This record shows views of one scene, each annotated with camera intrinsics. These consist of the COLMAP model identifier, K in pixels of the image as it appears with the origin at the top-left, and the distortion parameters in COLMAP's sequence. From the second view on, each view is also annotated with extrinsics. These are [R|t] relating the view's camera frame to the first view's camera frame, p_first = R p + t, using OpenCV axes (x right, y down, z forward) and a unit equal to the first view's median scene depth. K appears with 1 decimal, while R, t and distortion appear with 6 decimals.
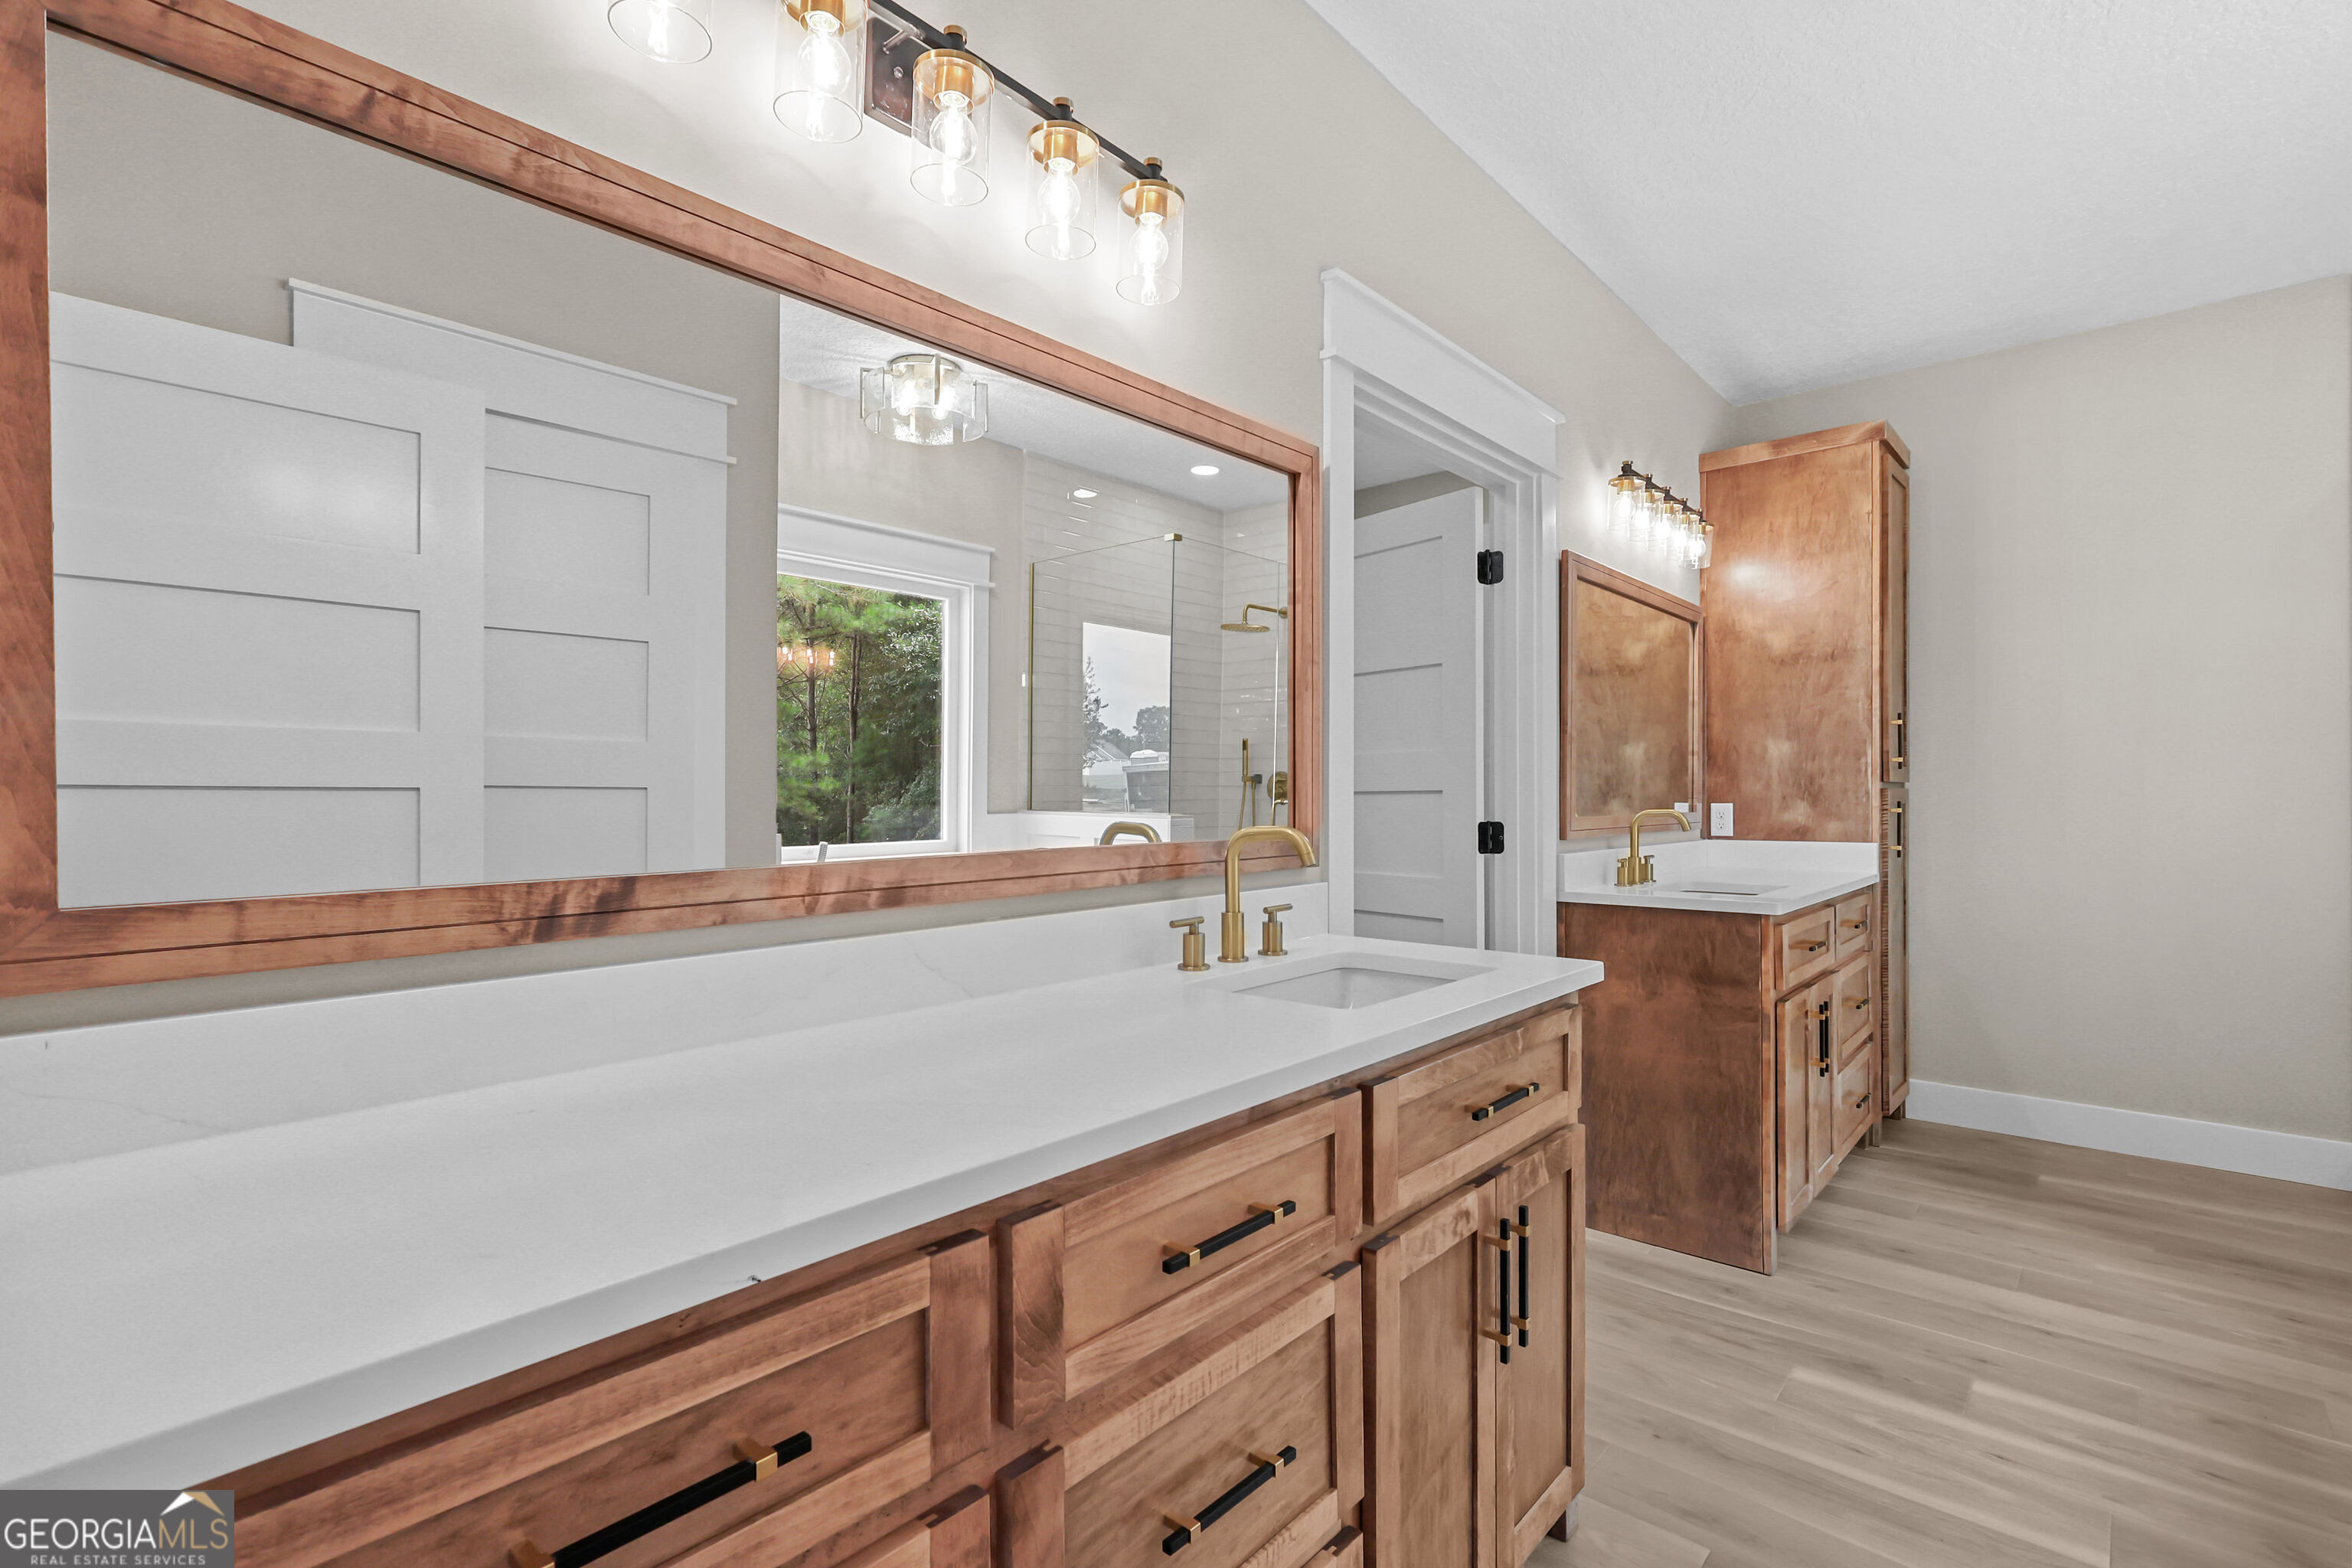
lens RADIAL K [[1084.0, 0, 1166.8], [0, 1084.0, 792.0], [0, 0, 1]] dist [-0.001932, 0.001283]
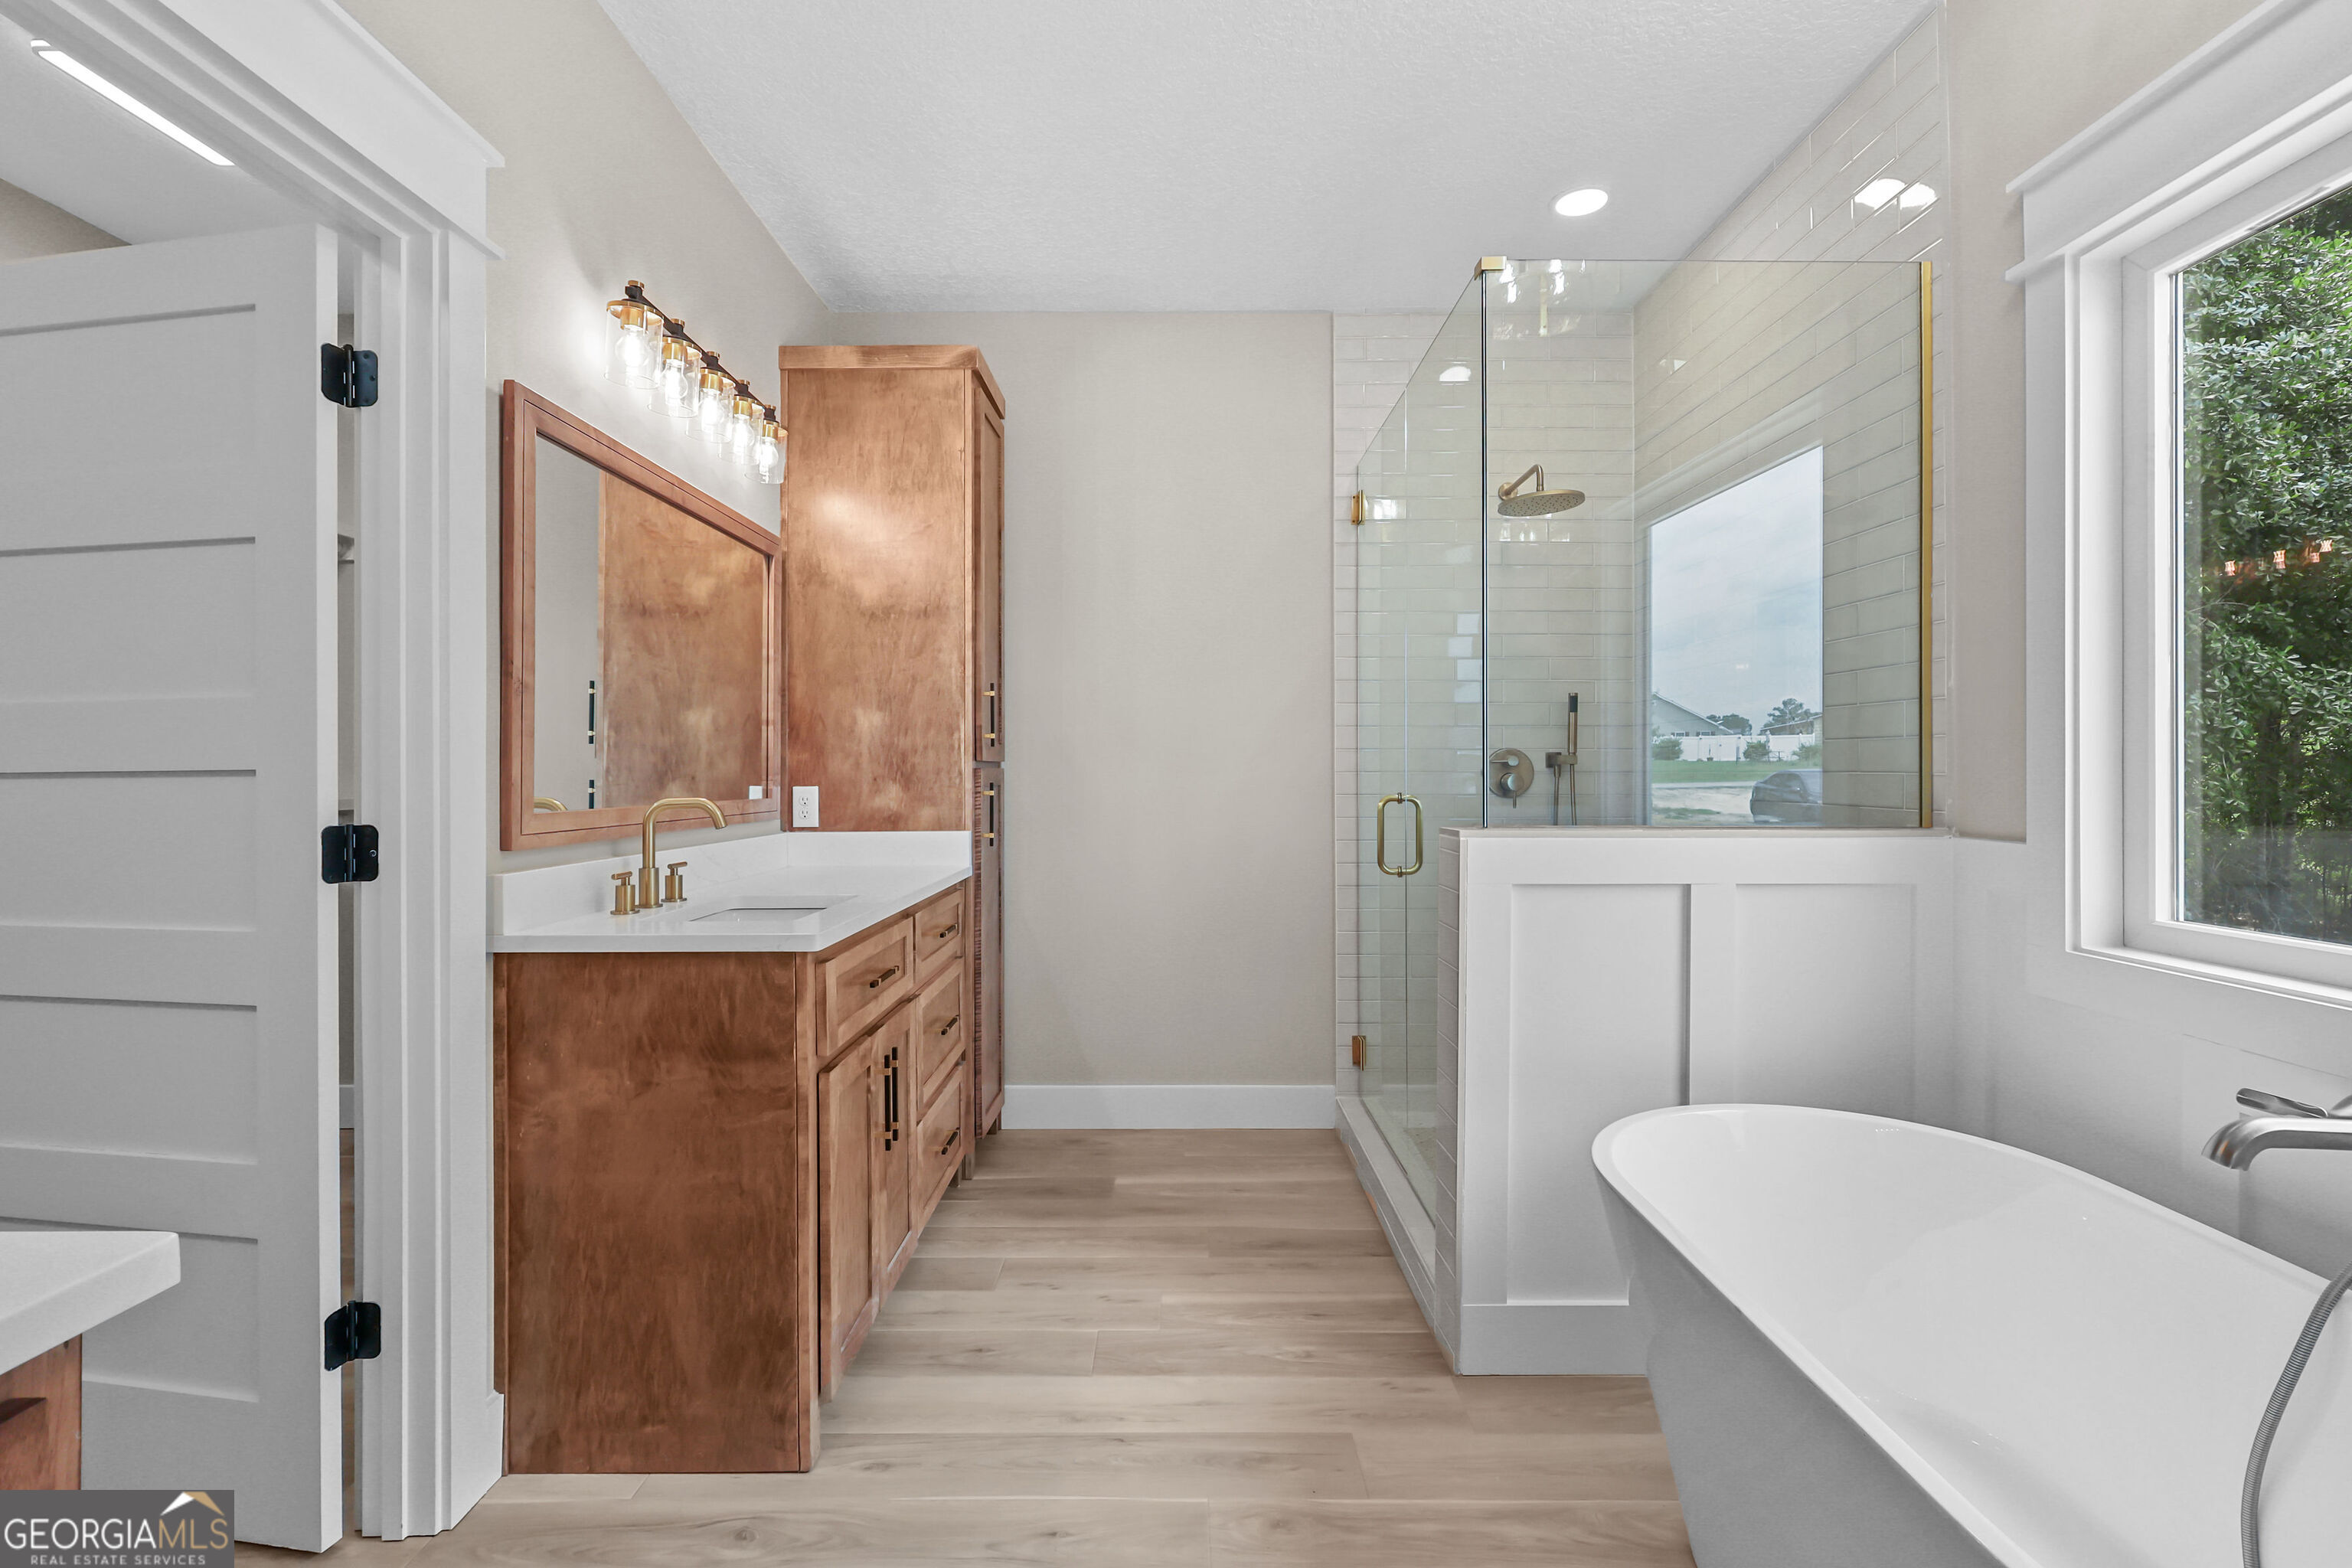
lens RADIAL K [[1075.4, 0, 1176.0], [0, 1075.4, 784.0], [0, 0, 1]] dist [0.018208, 0.000319]
pose [[0.745335, -0.008283, 0.666639, 0.202181], [0.000914, 0.999935, 0.011402, -0.000320], [-0.666689, -0.007889, 0.745294, 0.244356]]
